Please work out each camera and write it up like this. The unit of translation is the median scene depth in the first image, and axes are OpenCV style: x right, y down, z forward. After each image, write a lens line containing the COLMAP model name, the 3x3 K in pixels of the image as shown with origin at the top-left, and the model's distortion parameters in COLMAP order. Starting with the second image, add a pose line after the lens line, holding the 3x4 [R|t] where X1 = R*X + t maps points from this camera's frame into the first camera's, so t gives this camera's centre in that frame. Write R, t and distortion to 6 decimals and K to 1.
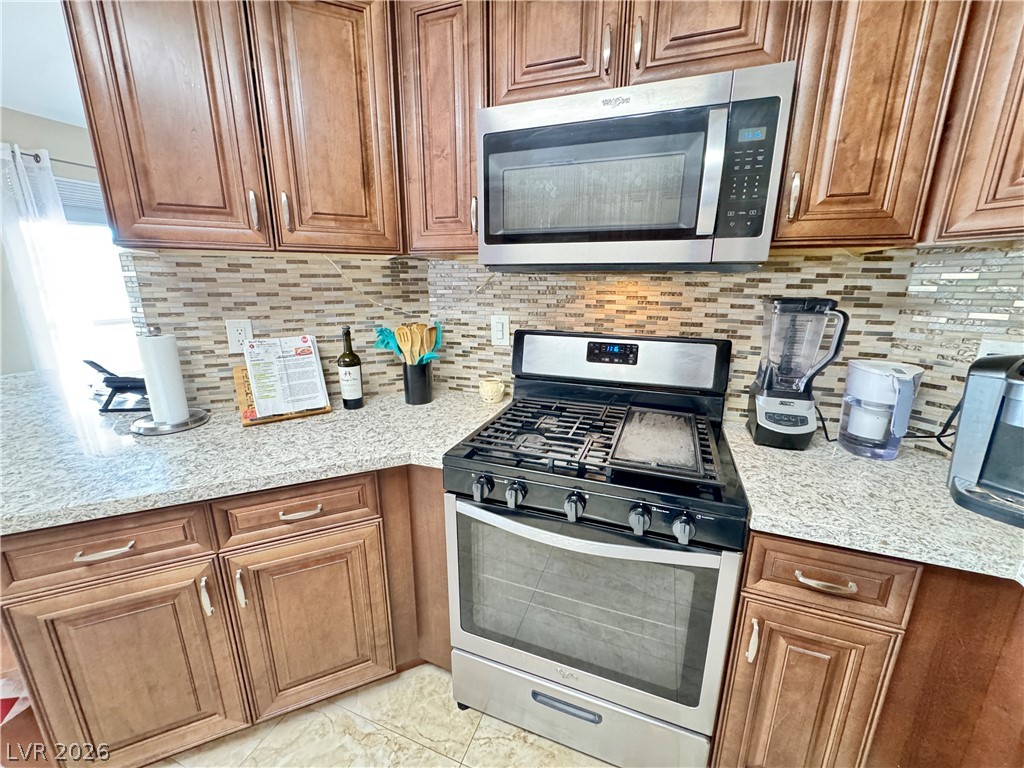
lens RADIAL K [[407.9, 0, 510.9], [0, 407.9, 382.2], [0, 0, 1]] dist [-0.001647, -0.000332]
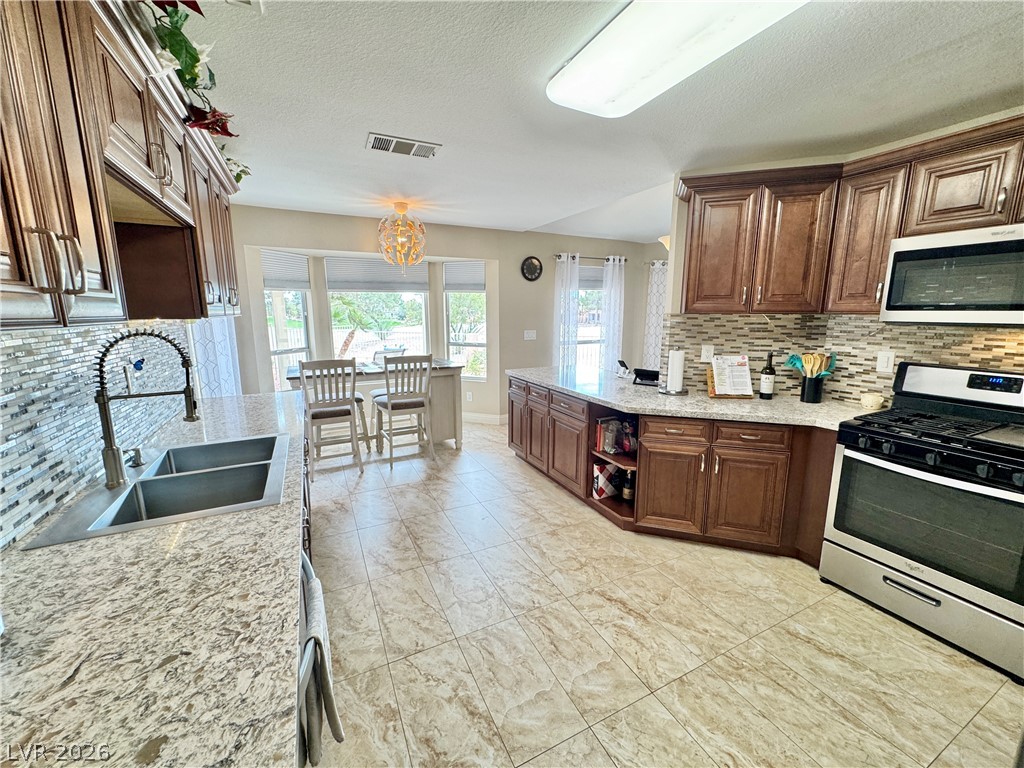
lens RADIAL K [[407.9, 0, 510.9], [0, 407.9, 382.2], [0, 0, 1]] dist [-0.001647, -0.000332]
pose [[0.740026, 0.111689, -0.663240, -0.047033], [-0.160242, 0.986998, -0.012583, 0.192241], [0.653211, 0.115591, 0.748301, -1.033085]]
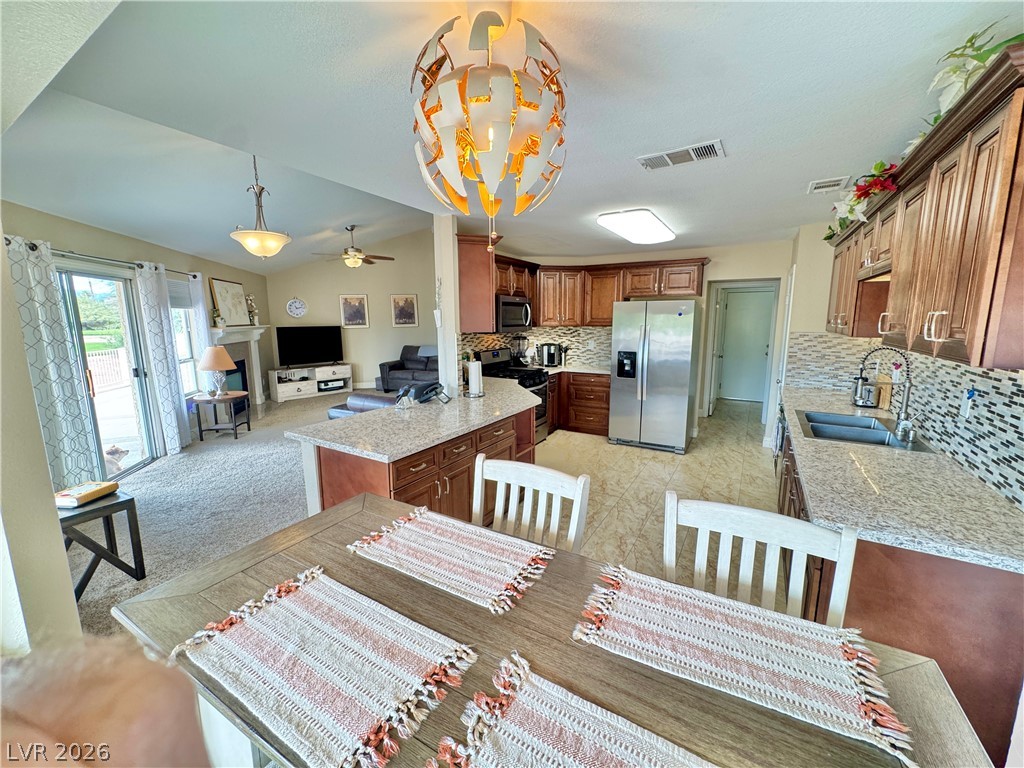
lens RADIAL K [[407.9, 0, 510.9], [0, 407.9, 382.2], [0, 0, 1]] dist [-0.001647, -0.000332]
pose [[0.171791, -0.158897, 0.972234, -3.023535], [0.246214, 0.962511, 0.113803, -0.197333], [-0.953869, 0.219827, 0.204473, 0.180369]]
